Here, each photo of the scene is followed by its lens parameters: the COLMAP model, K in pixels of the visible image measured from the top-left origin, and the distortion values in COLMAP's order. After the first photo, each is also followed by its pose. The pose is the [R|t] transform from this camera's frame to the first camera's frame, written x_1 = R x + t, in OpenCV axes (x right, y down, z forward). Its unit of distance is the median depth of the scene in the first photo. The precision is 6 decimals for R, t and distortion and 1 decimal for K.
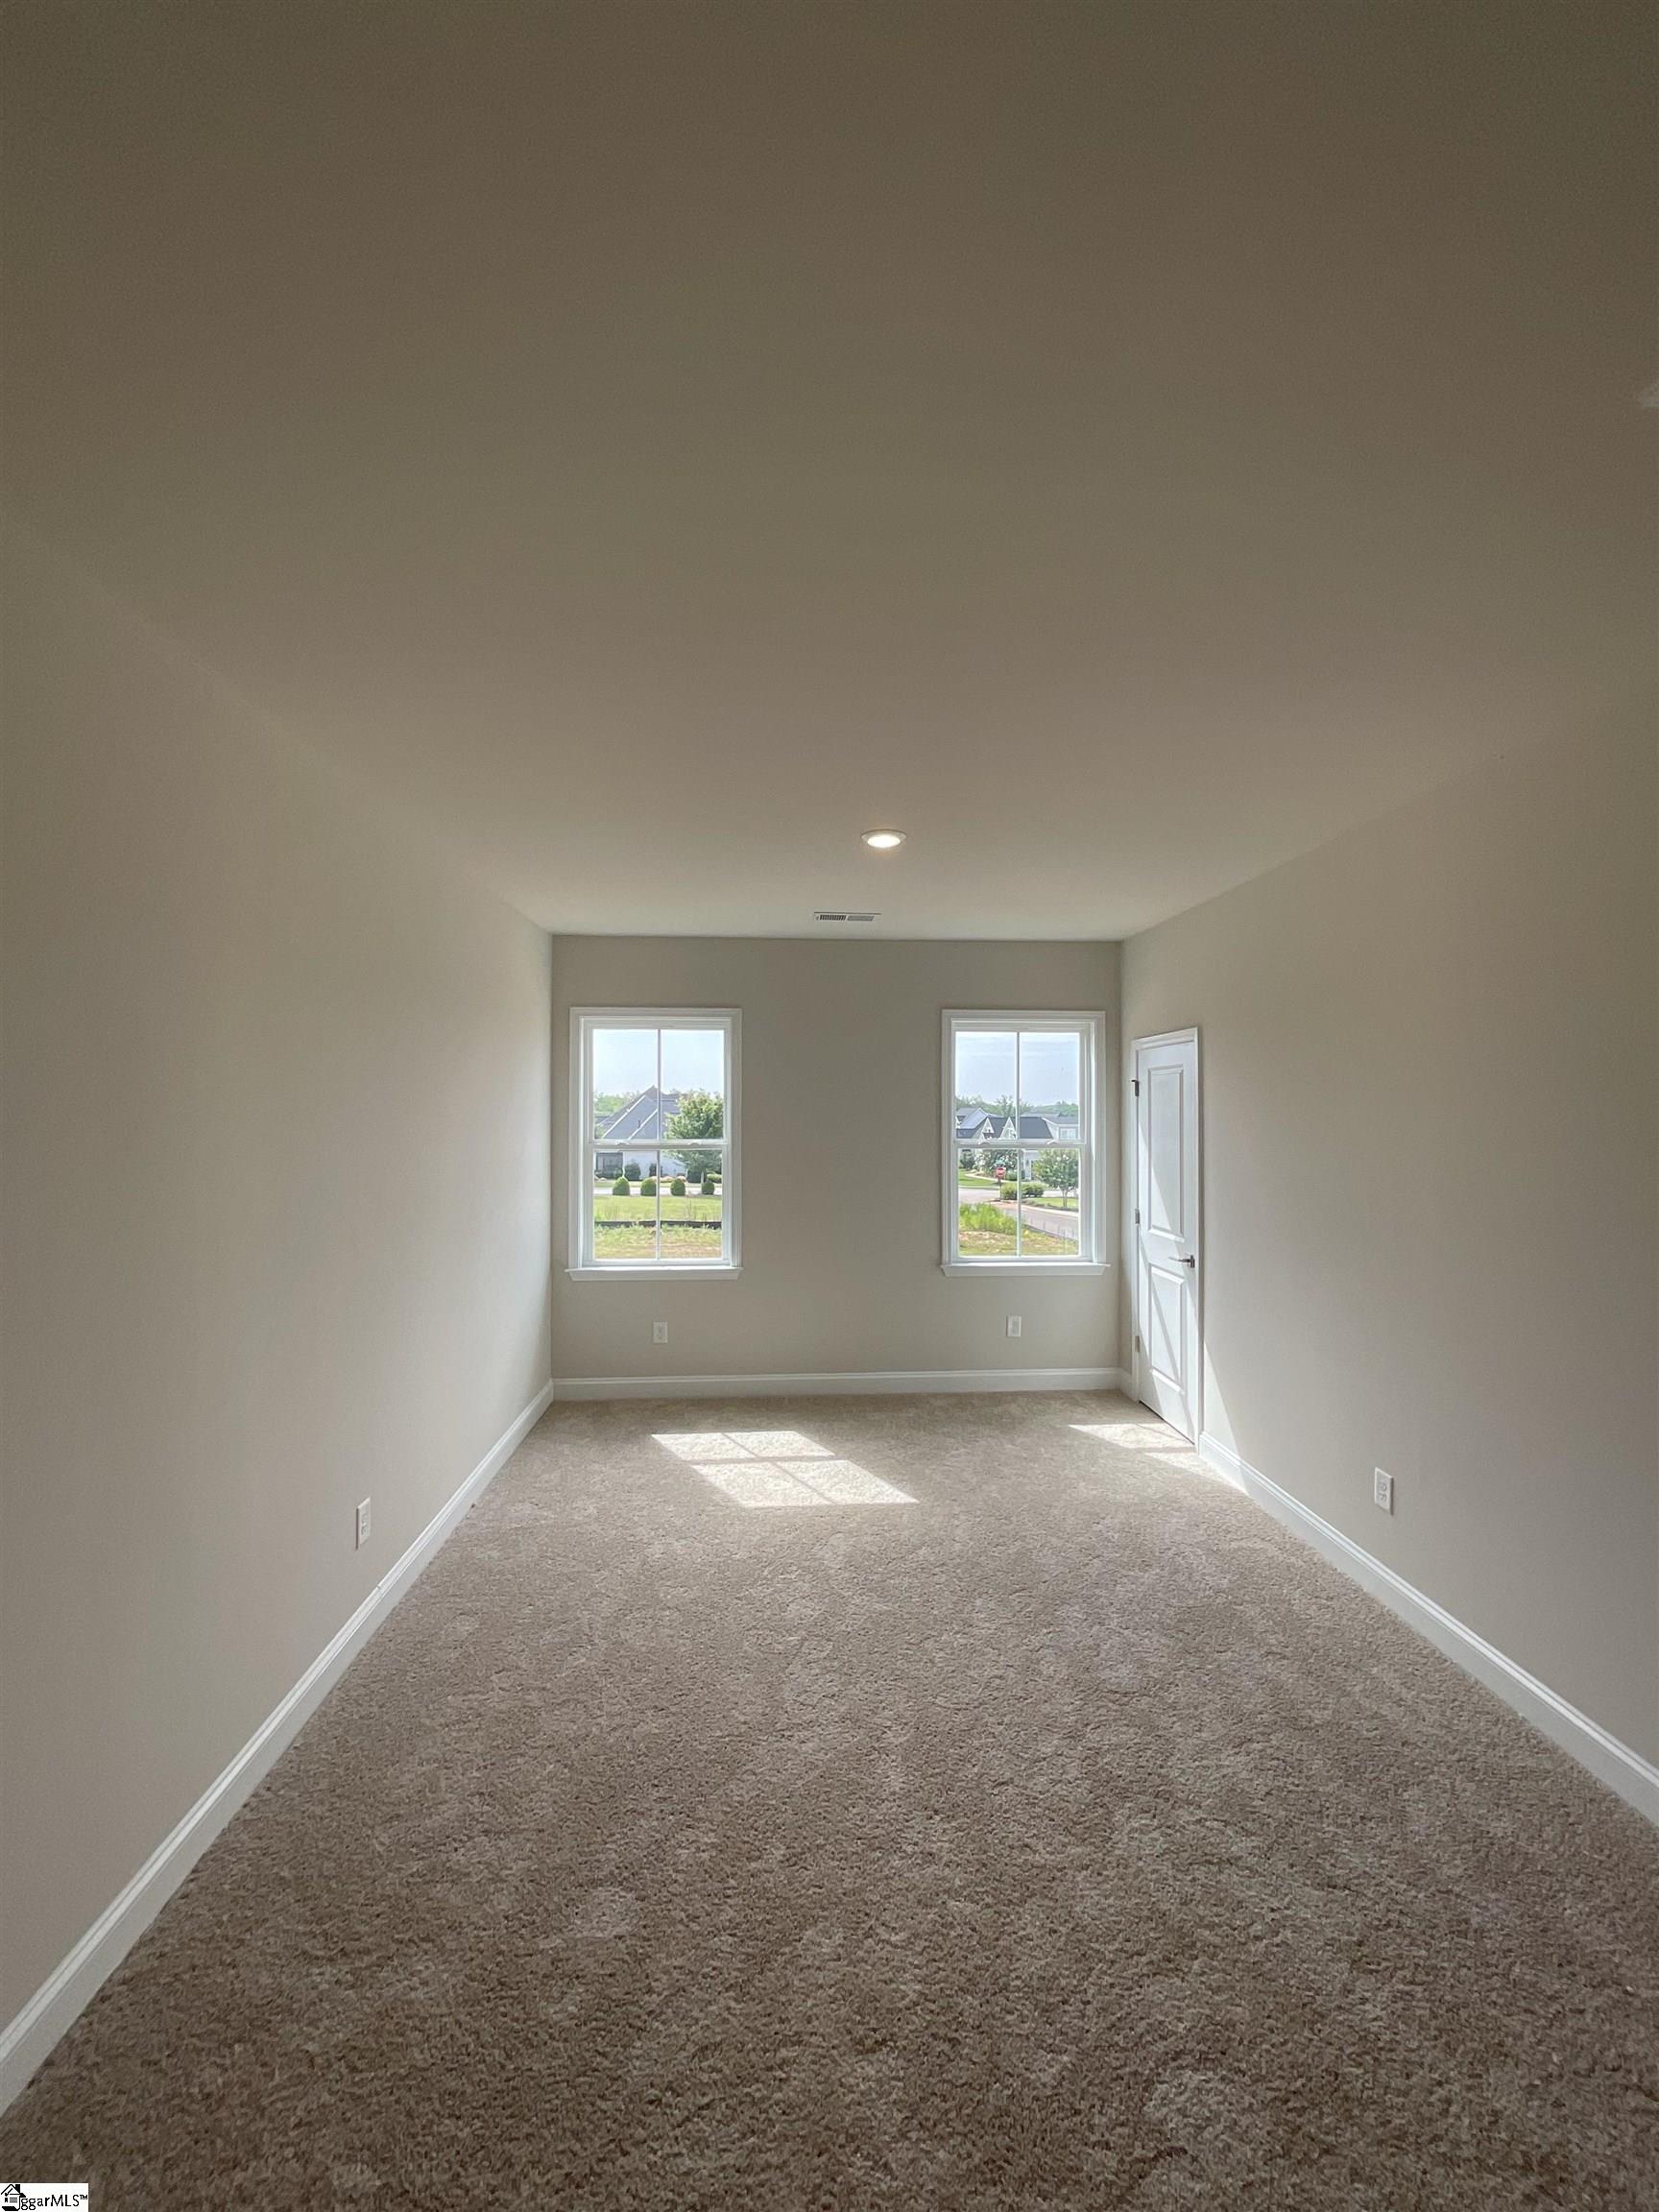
lens RADIAL K [[888.7, 0, 828.5], [0, 888.7, 1106.8], [0, 0, 1]] dist [0.001579, -0.001199]
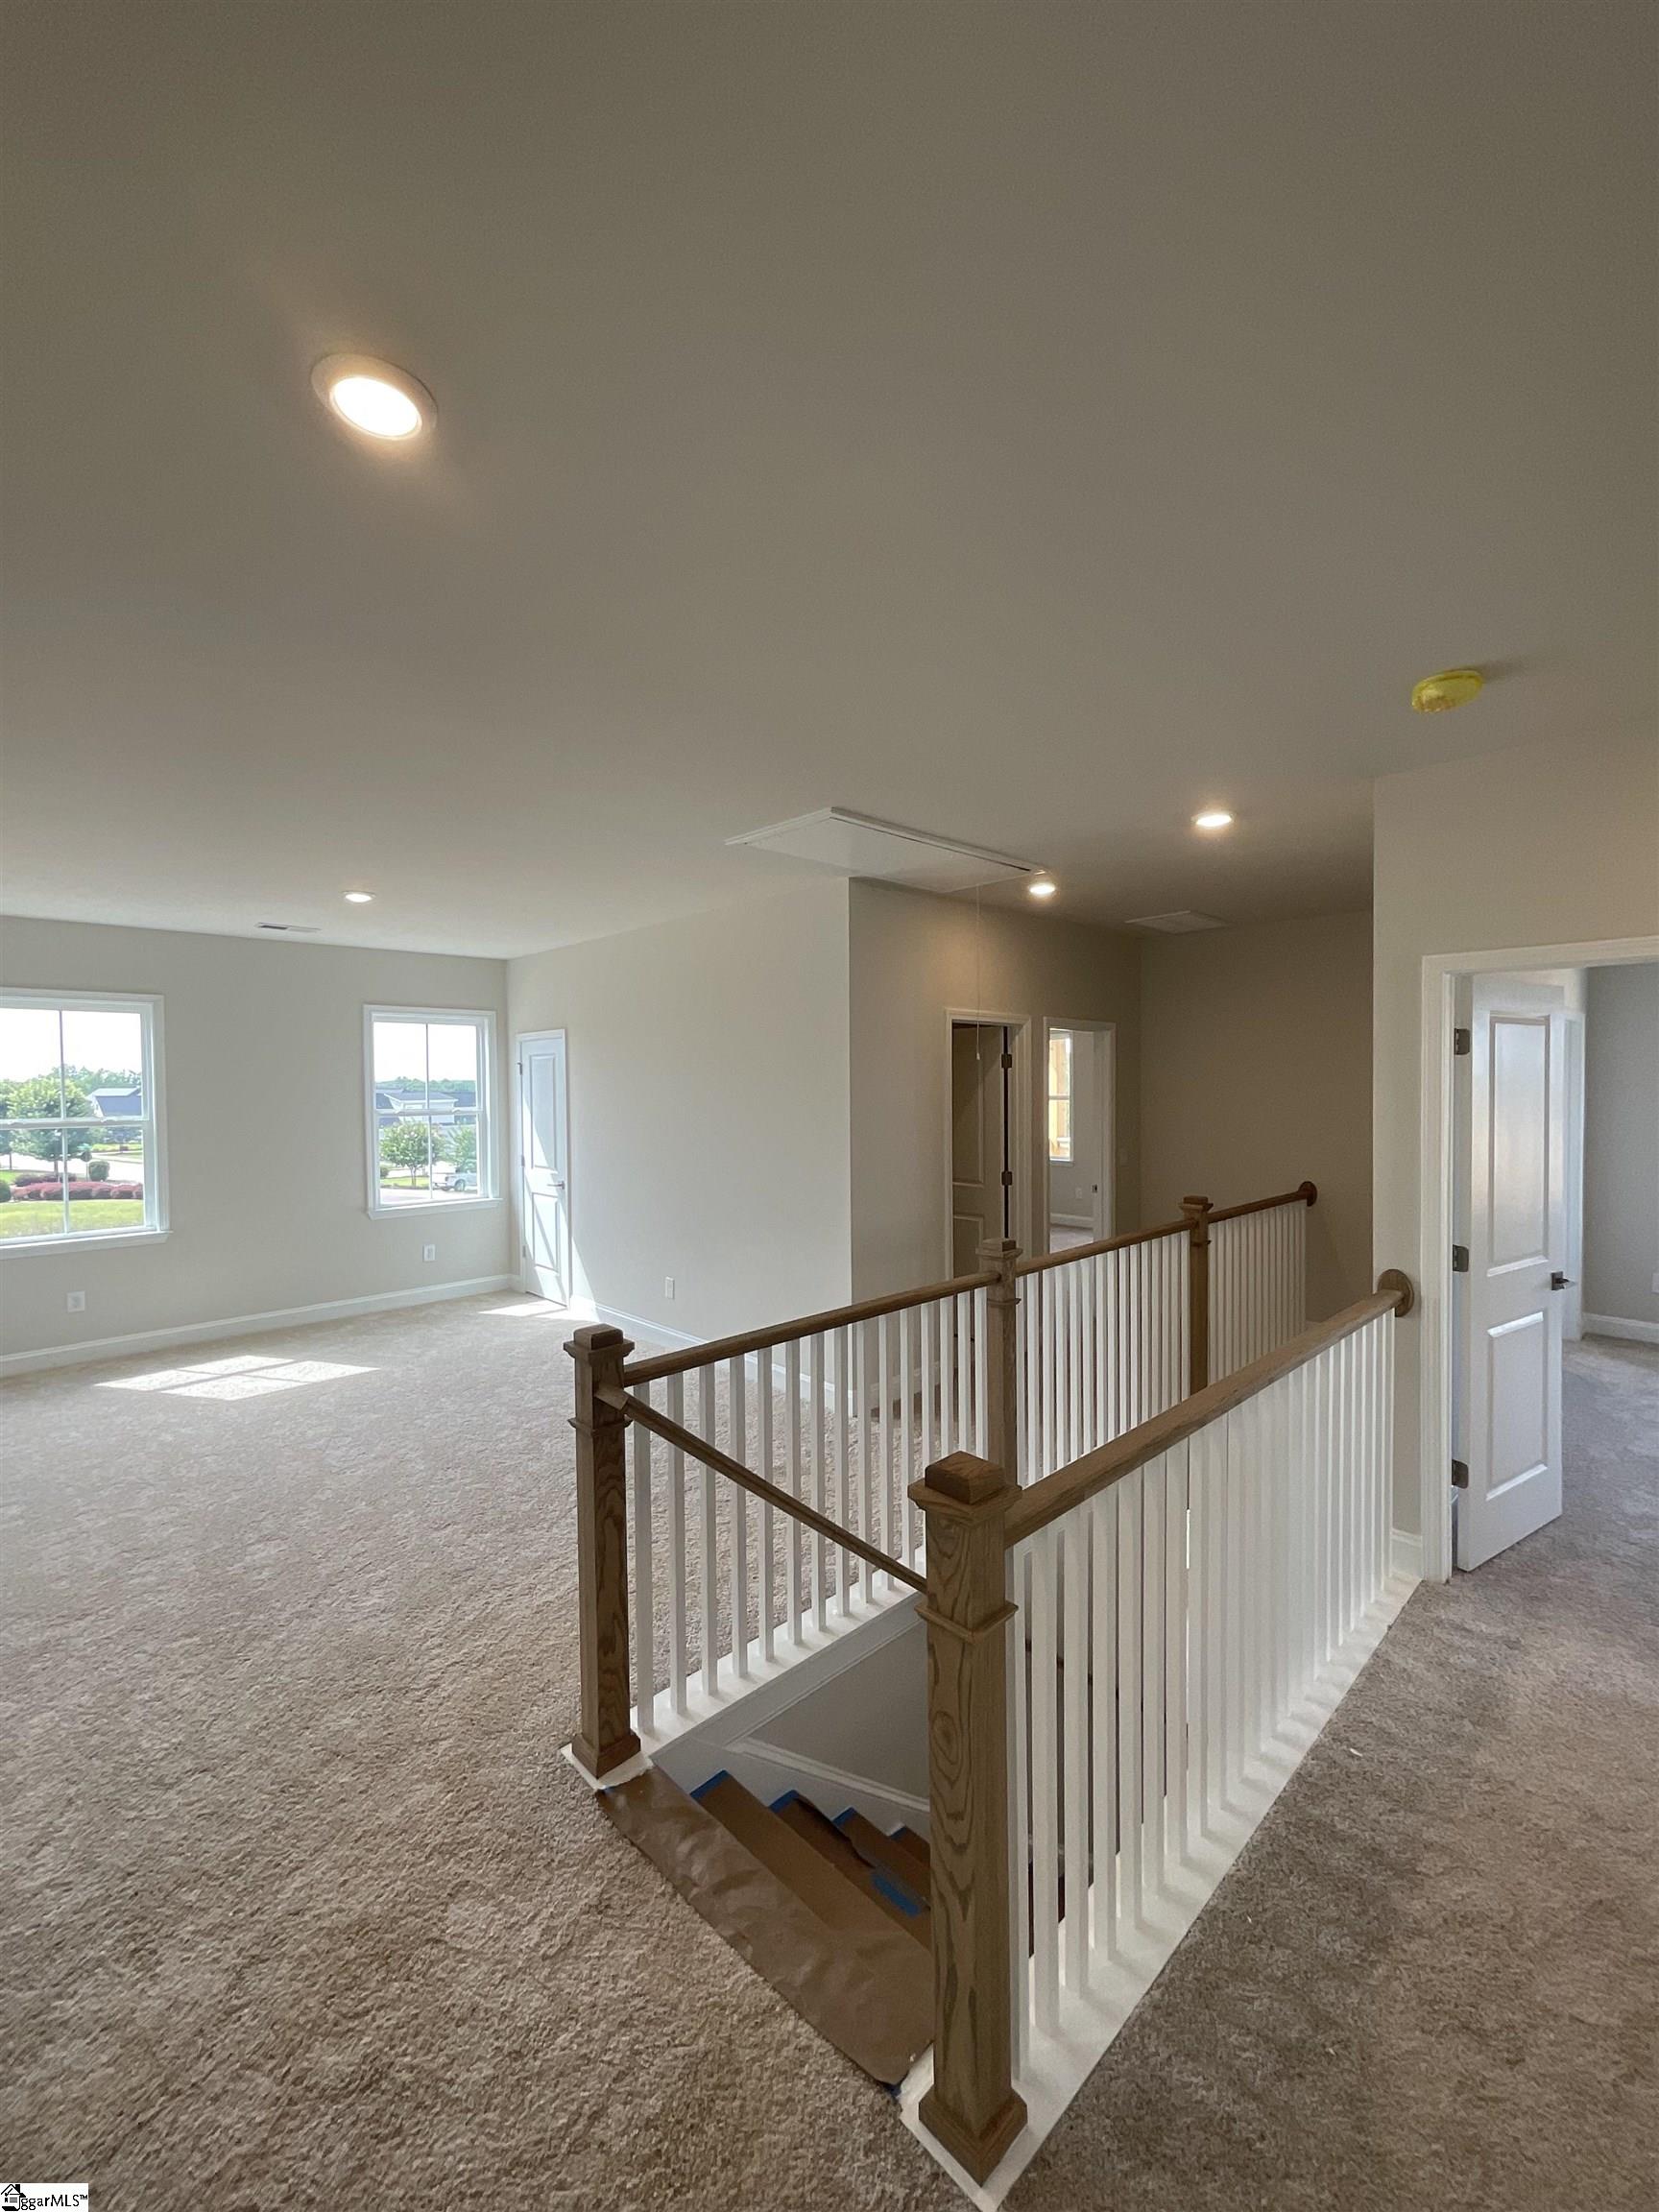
lens RADIAL K [[888.7, 0, 830.1], [0, 888.7, 1106.2], [0, 0, 1]] dist [0.001579, -0.001199]
pose [[0.760778, -0.026717, 0.648462, -0.210576], [0.008647, 0.999481, 0.031035, -0.001172], [-0.648955, -0.018004, 0.760614, -0.418204]]
